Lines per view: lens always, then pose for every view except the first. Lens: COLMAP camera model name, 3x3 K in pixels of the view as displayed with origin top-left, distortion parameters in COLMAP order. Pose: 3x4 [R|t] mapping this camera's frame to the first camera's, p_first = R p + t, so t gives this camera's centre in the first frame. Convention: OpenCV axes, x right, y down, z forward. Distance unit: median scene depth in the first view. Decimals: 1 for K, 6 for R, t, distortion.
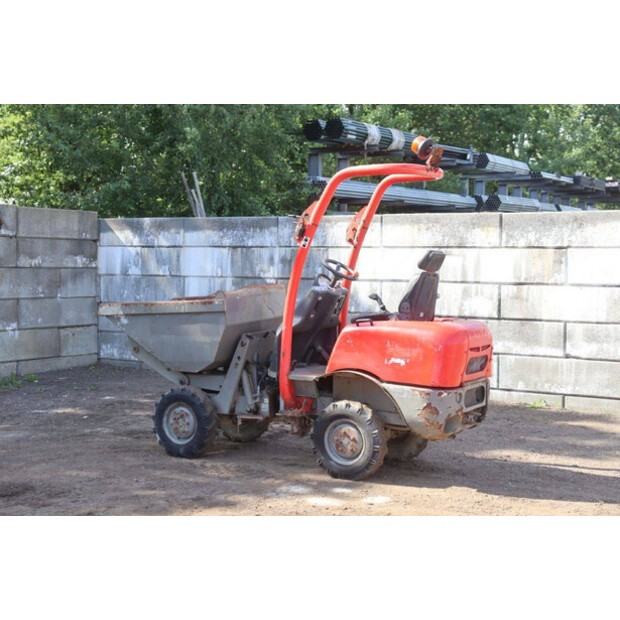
lens RADIAL K [[989.9, 0, 314.7], [0, 989.9, 308.7], [0, 0, 1]] dist [0.179309, 0.000000]
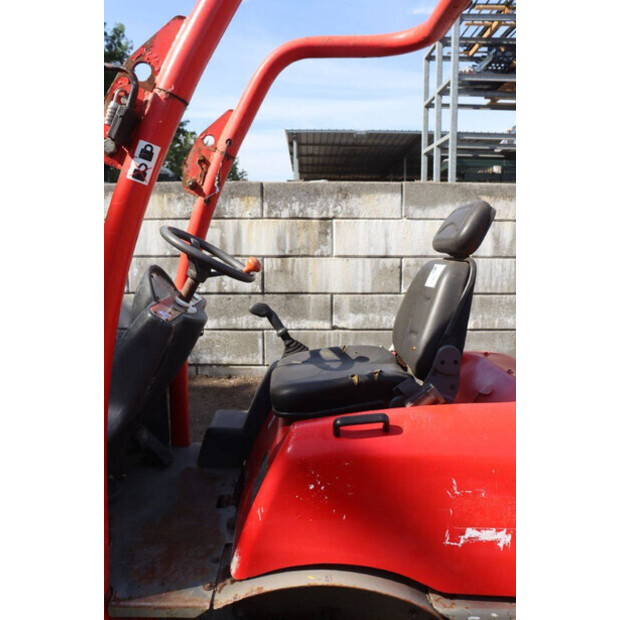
lens RADIAL K [[518.0, 0, 297.2], [0, 518.0, 306.5], [0, 0, 1]] dist [-0.144186, 0.019184]
pose [[0.871699, -0.077455, 0.483881, -0.028707], [0.033012, 0.994468, 0.099715, -0.026649], [-0.488928, -0.070947, 0.869434, 0.569105]]
